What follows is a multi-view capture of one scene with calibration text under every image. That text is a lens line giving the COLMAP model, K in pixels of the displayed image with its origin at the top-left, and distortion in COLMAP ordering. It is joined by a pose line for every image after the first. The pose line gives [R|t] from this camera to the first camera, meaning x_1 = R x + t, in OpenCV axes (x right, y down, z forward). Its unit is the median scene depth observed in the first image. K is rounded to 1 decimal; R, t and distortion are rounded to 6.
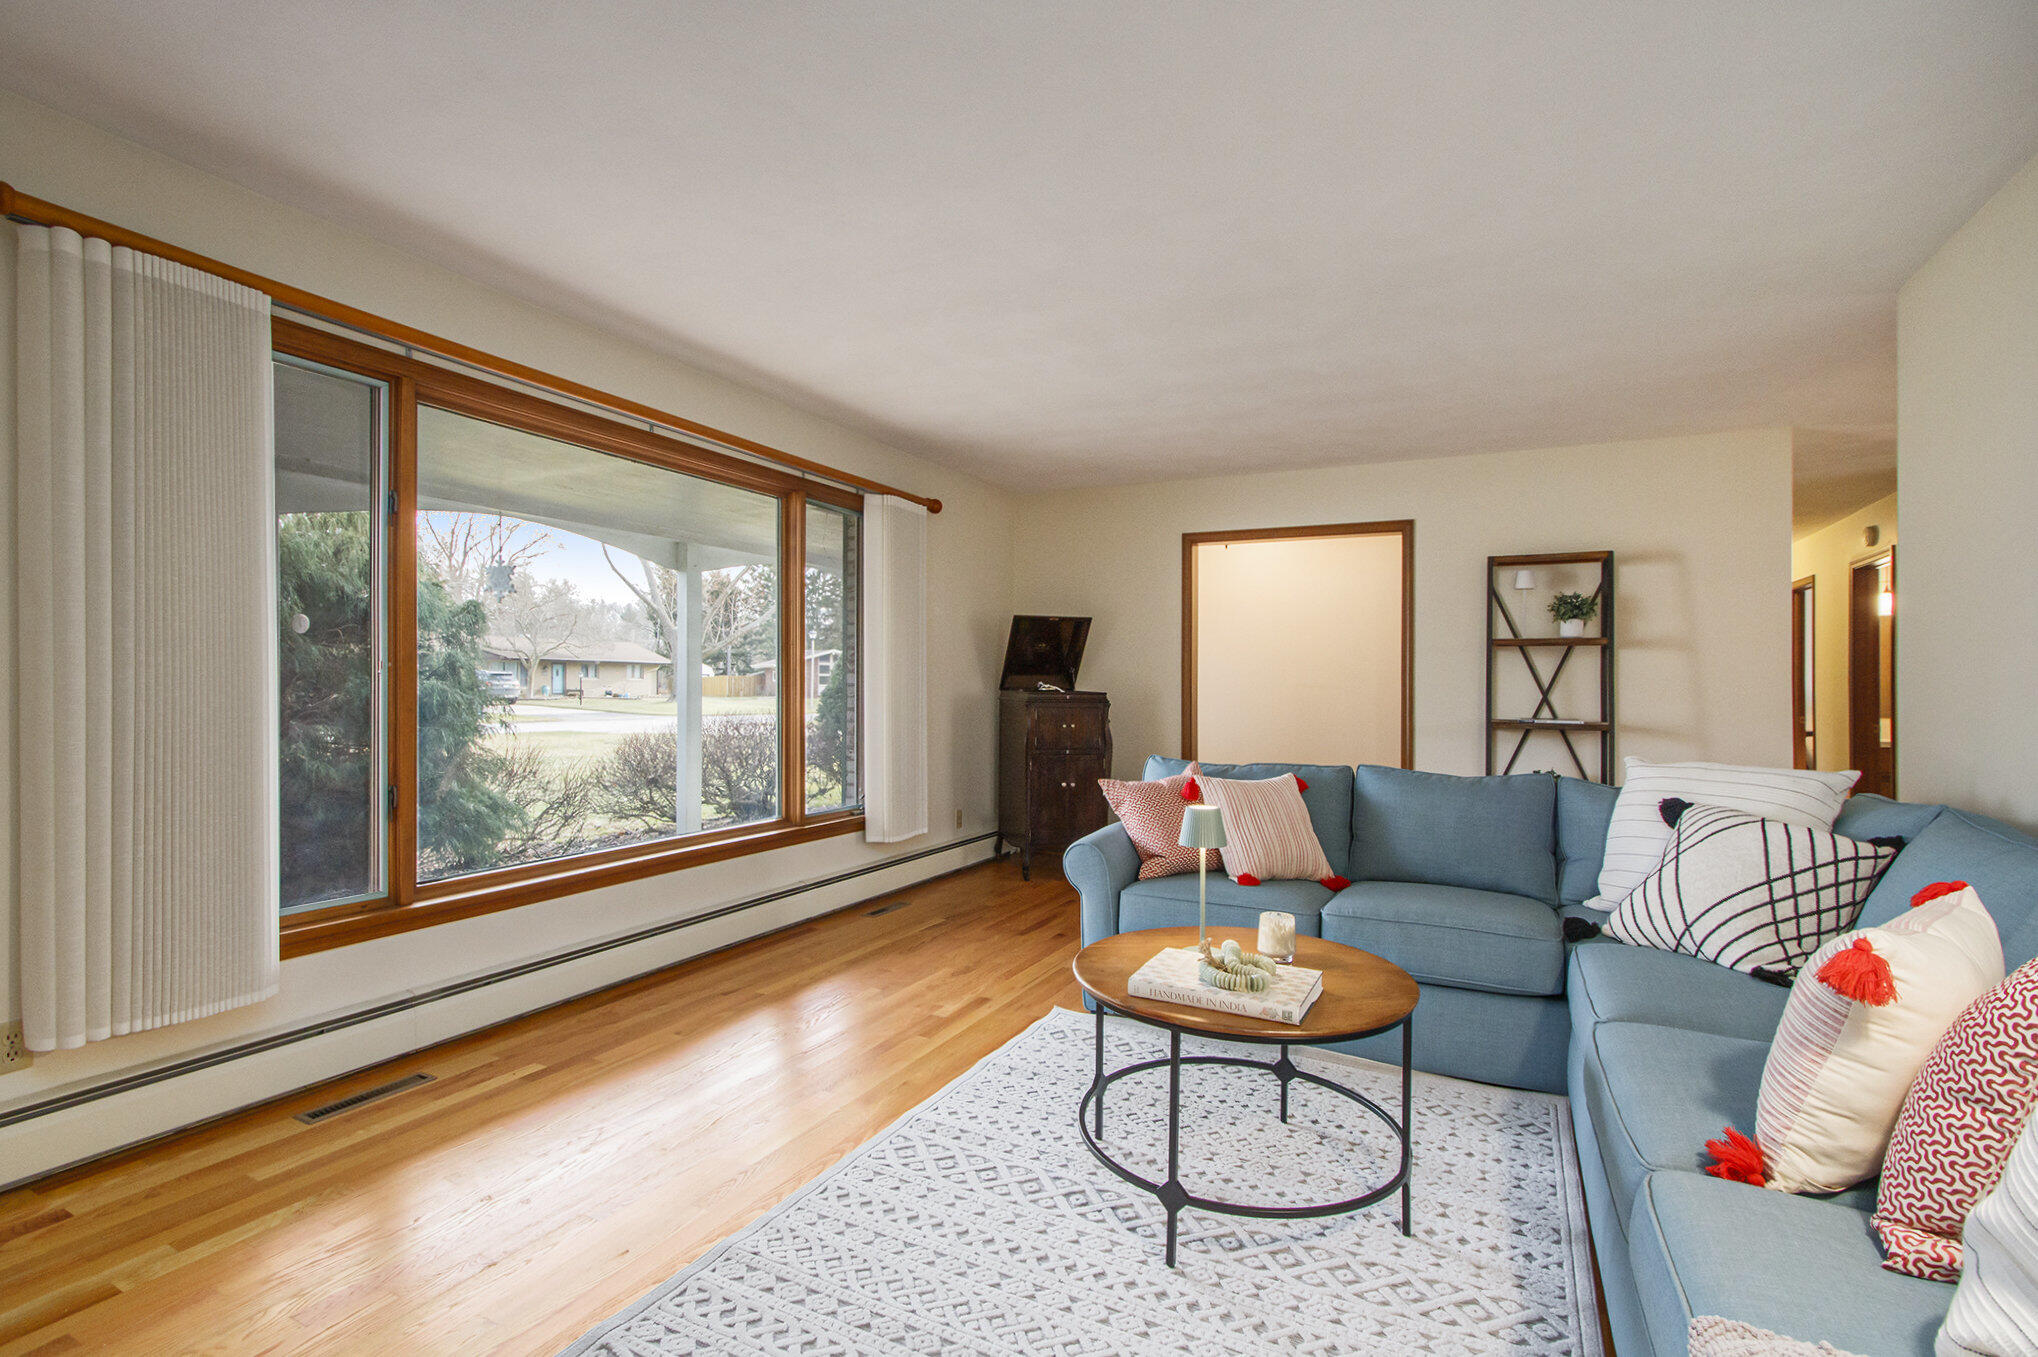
lens RADIAL K [[943.3, 0, 1043.0], [0, 943.3, 674.3], [0, 0, 1]] dist [-0.008039, 0.000639]
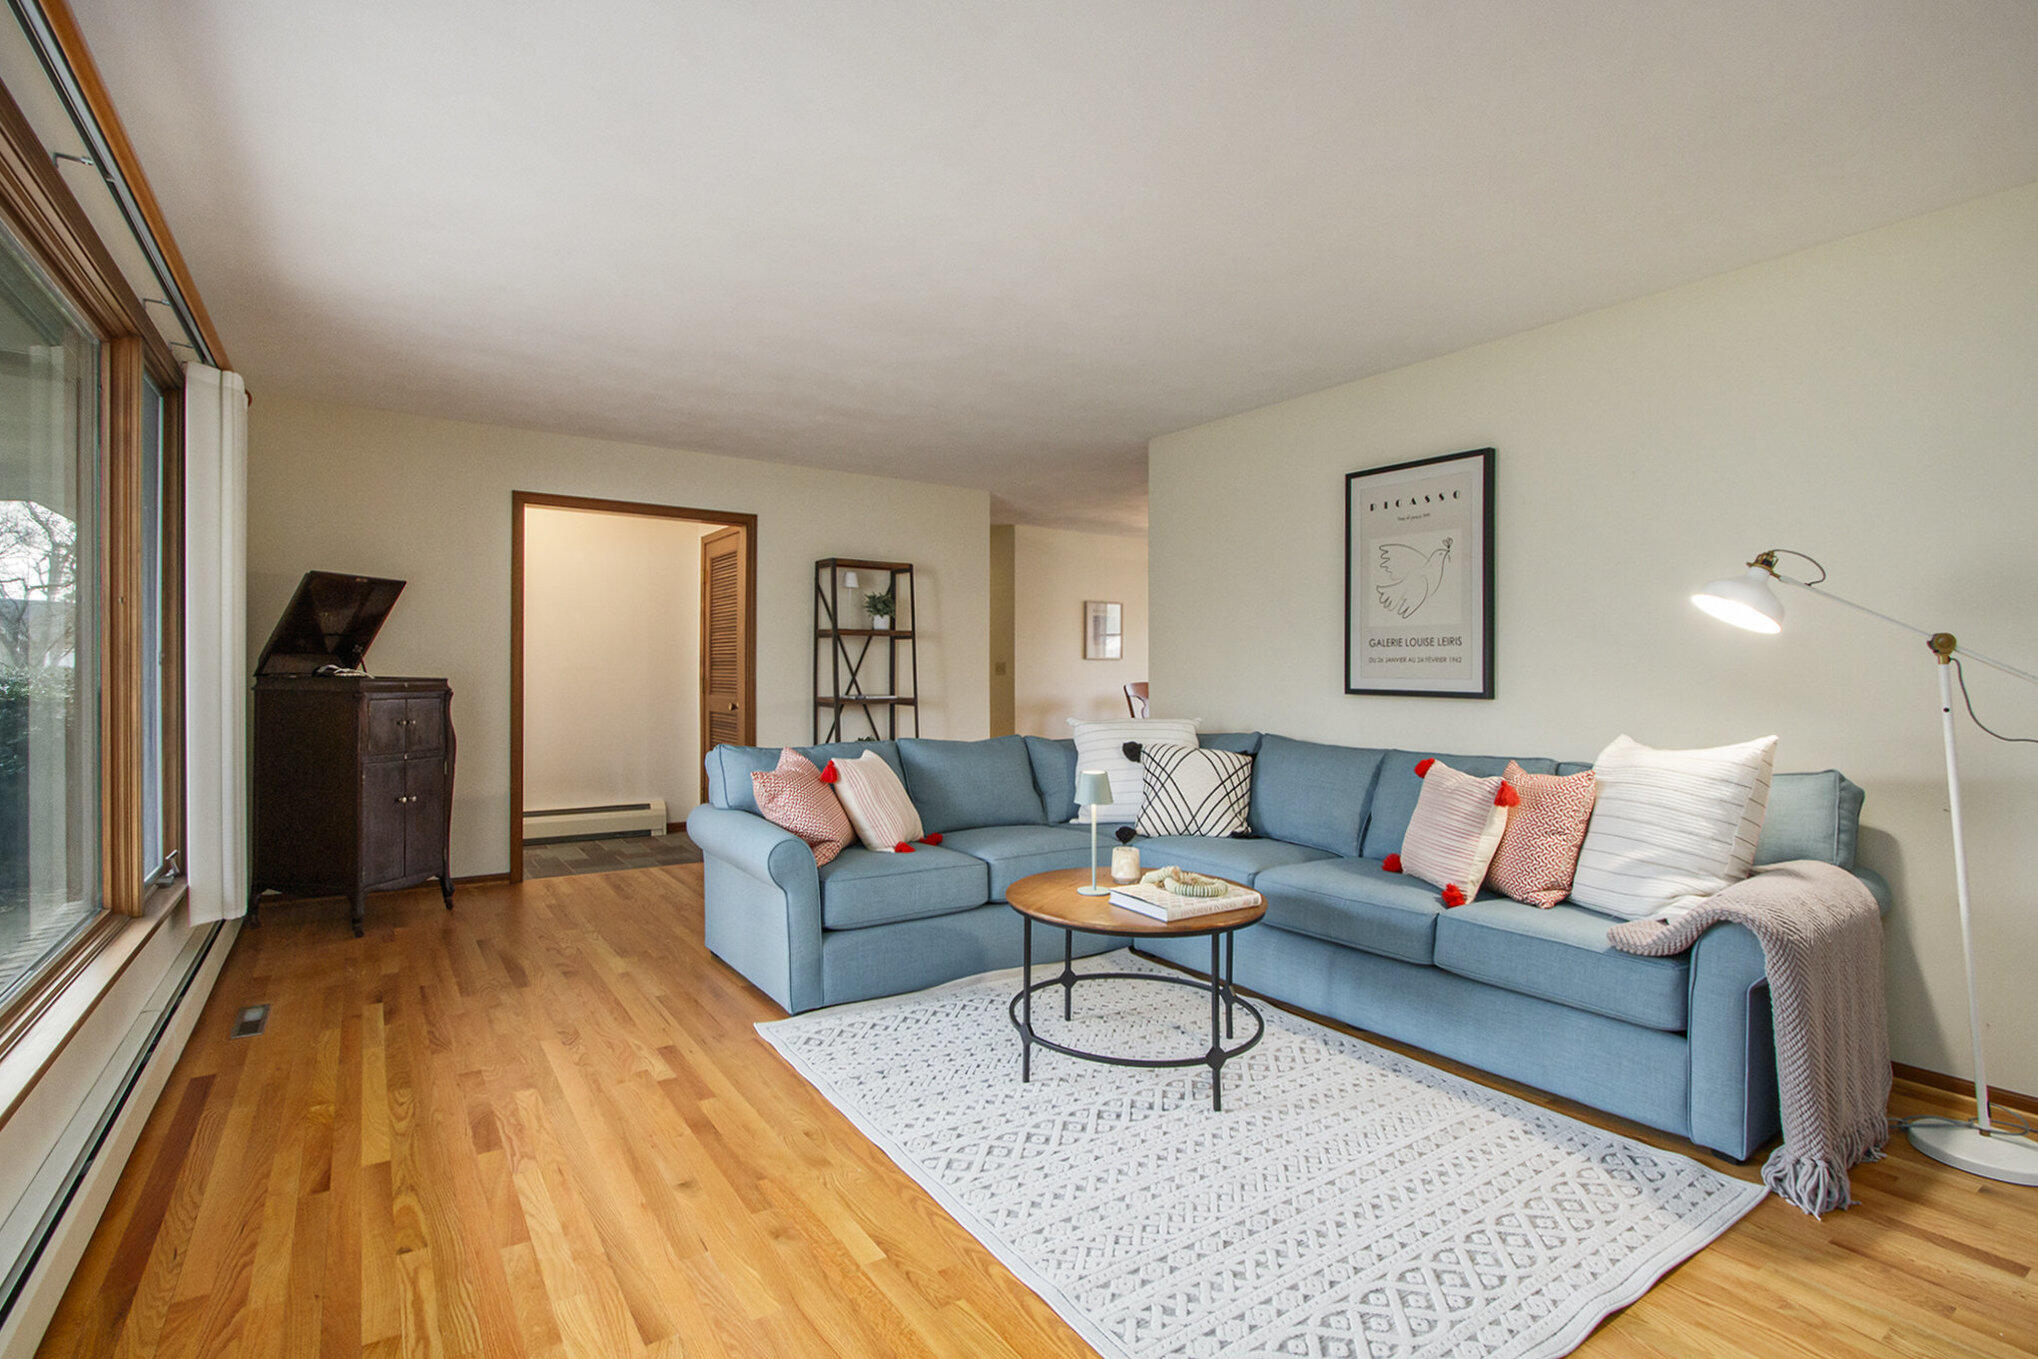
lens RADIAL K [[943.3, 0, 1004.1], [0, 943.3, 666.4], [0, 0, 1]] dist [-0.008039, 0.000639]
pose [[0.501423, -0.001600, 0.865201, -0.430908], [-0.009057, 0.999934, 0.007098, -0.000754], [-0.865155, -0.011395, 0.501375, 0.224627]]
